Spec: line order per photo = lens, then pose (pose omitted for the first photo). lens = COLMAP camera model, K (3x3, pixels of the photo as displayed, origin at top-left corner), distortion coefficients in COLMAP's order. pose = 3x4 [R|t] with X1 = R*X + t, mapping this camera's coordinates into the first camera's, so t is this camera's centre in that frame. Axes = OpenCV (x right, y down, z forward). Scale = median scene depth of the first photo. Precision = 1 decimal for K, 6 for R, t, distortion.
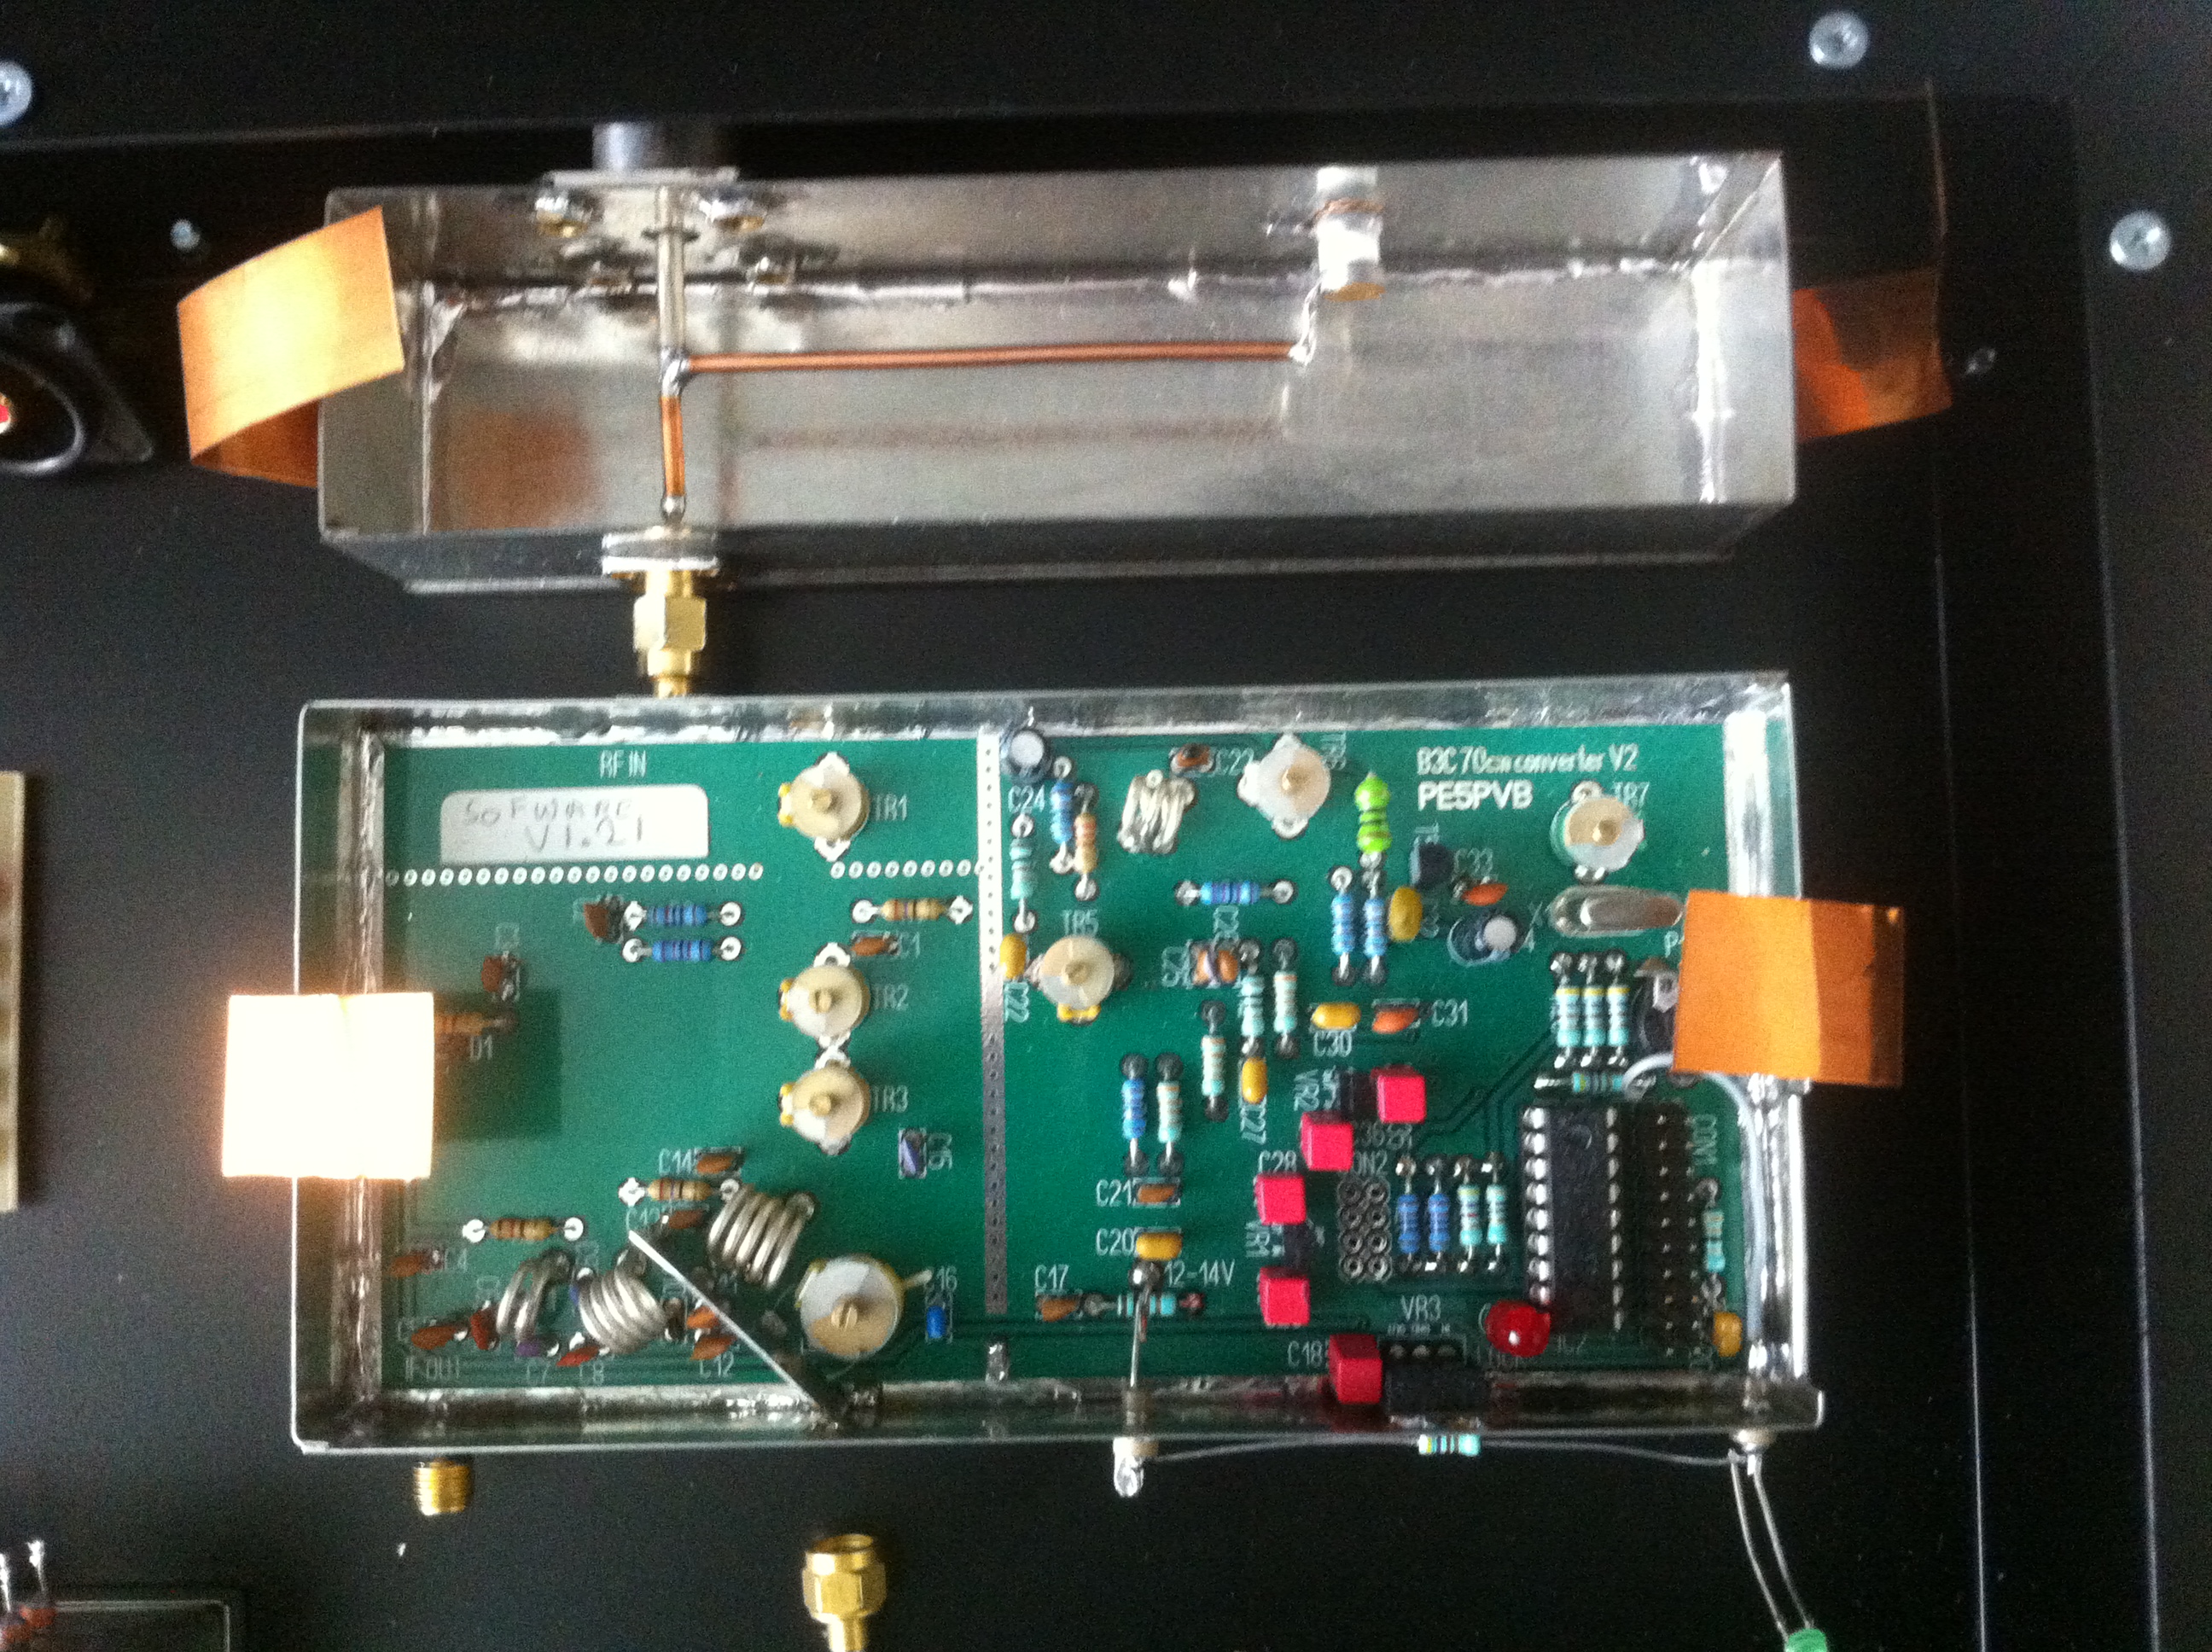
lens RADIAL K [[2251.5, 0, 1099.2], [0, 2251.5, 856.0], [0, 0, 1]] dist [0.104561, -0.534041]
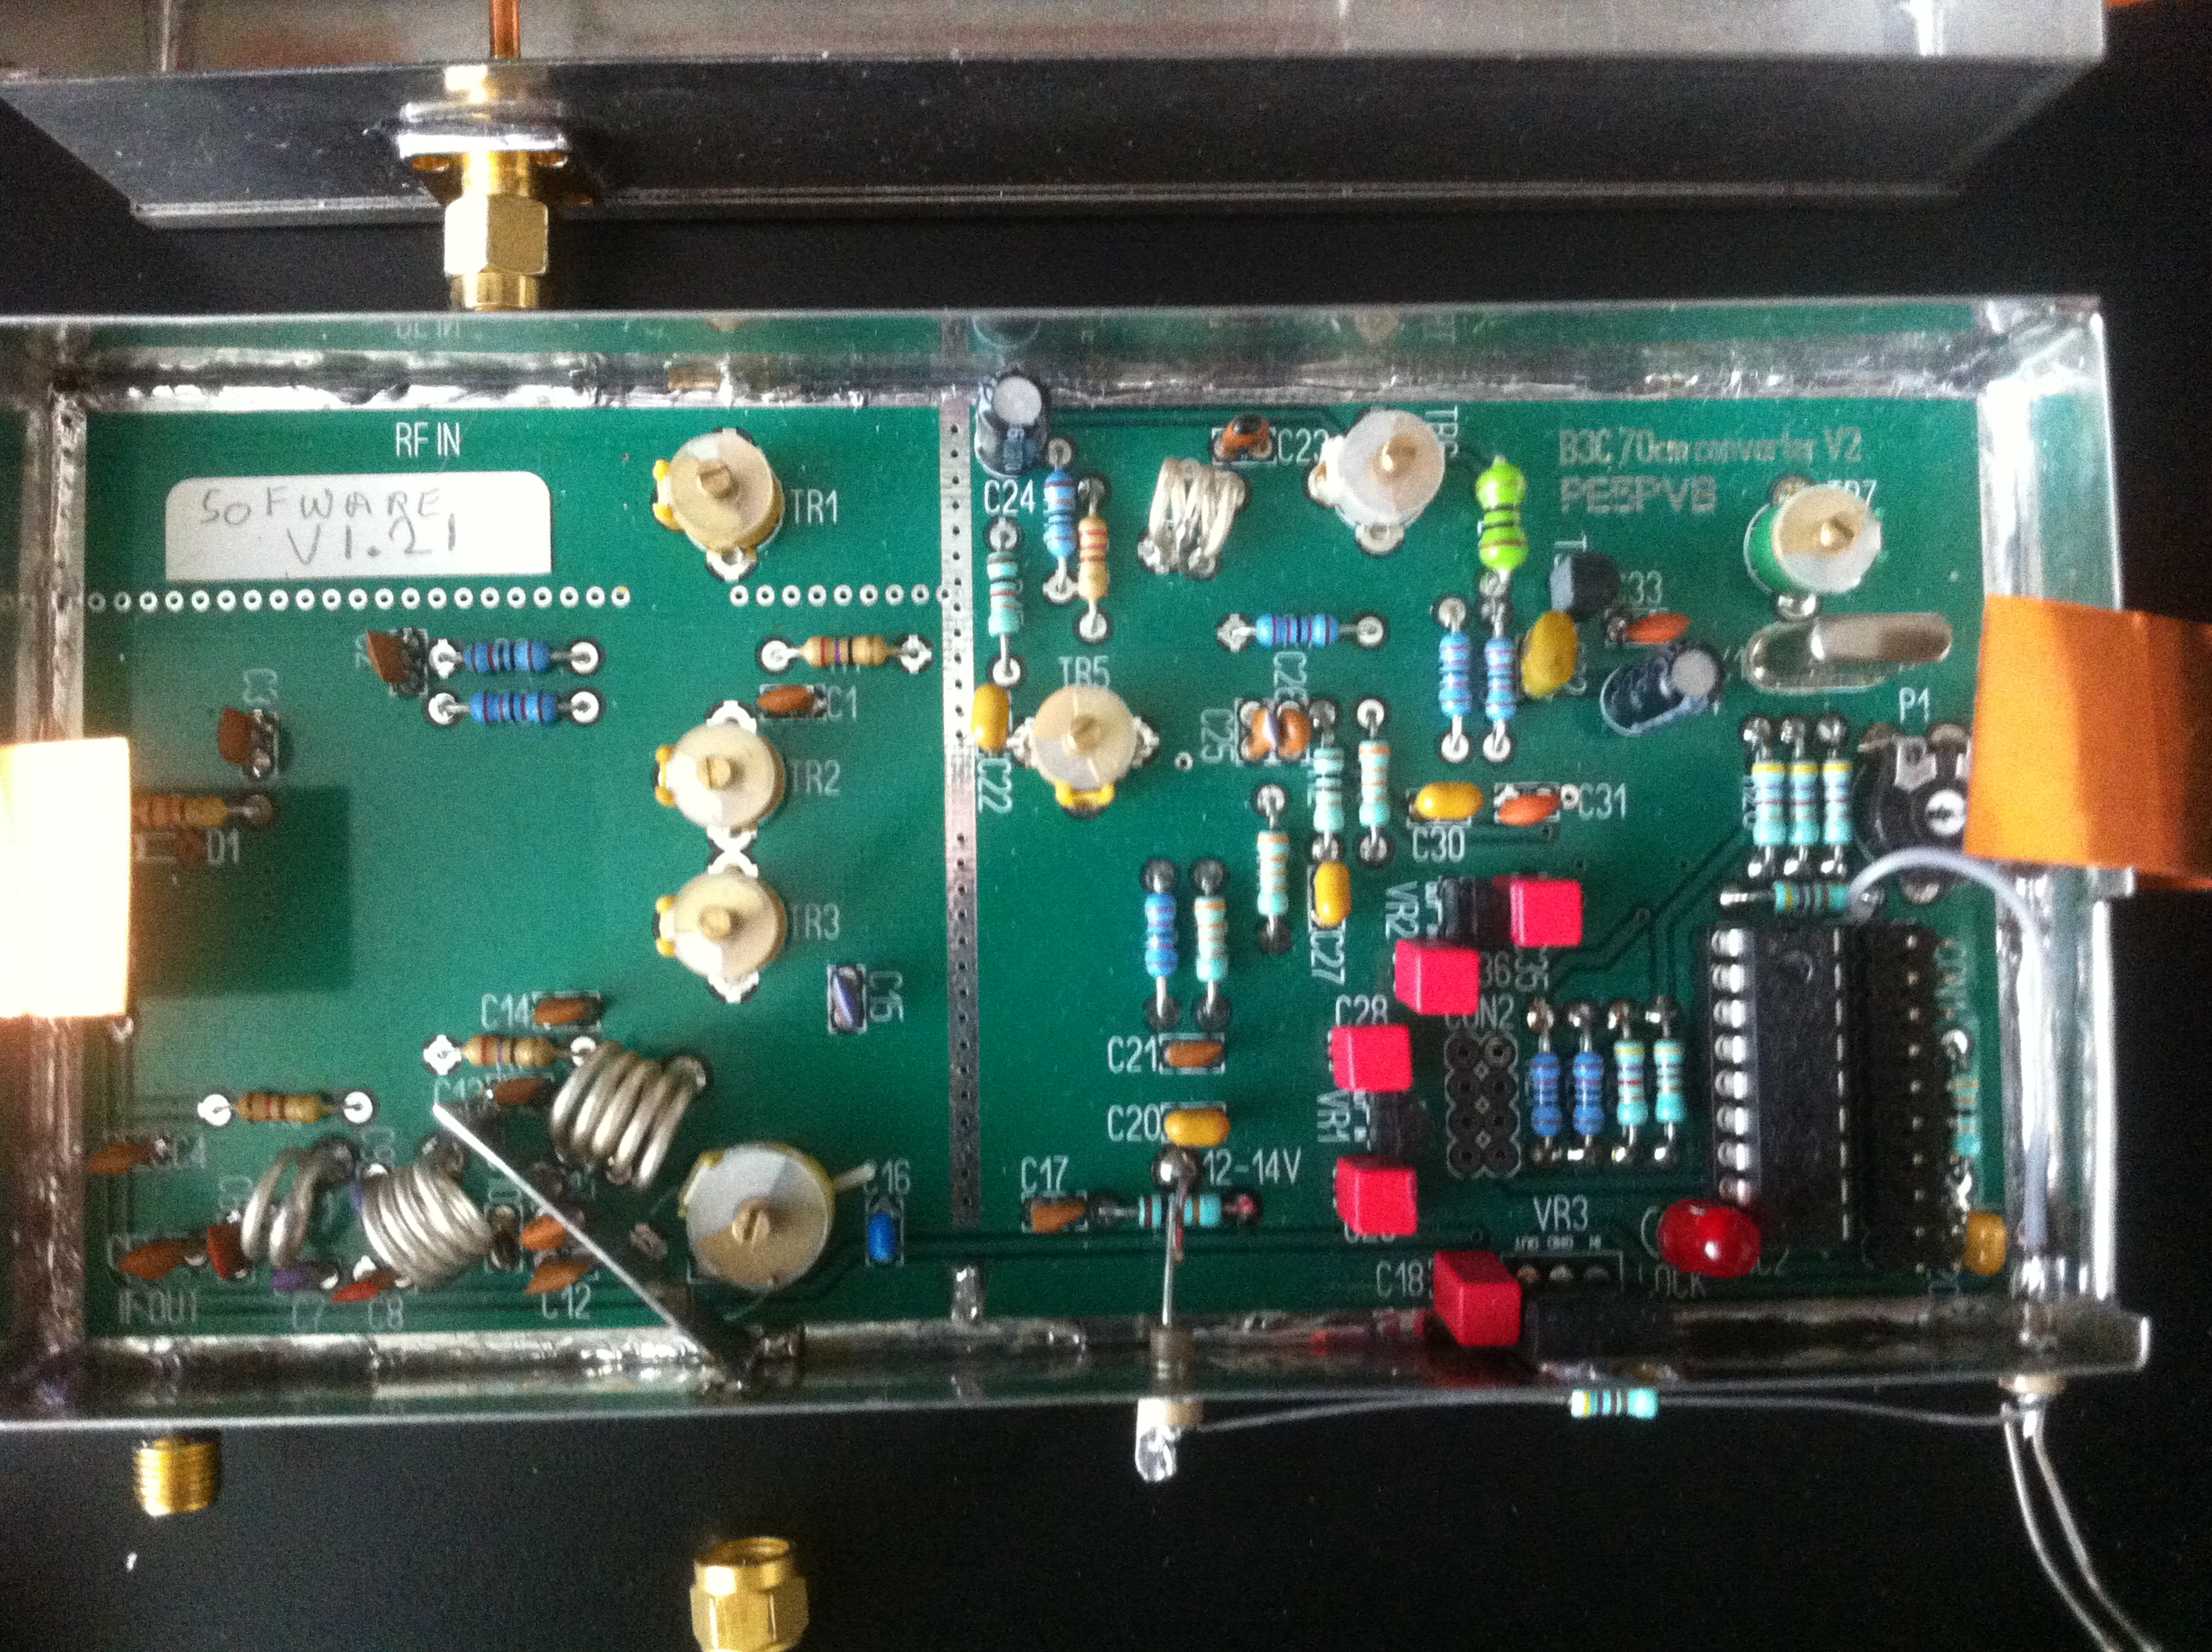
lens RADIAL K [[2286.4, 0, 1106.0], [0, 2286.4, 826.0], [0, 0, 1]] dist [0.105054, -0.513296]
pose [[0.998983, 0.000223, 0.045089, -0.034420], [-0.000610, 0.999963, 0.008560, 0.071921], [-0.045086, -0.008579, 0.998946, 0.284123]]
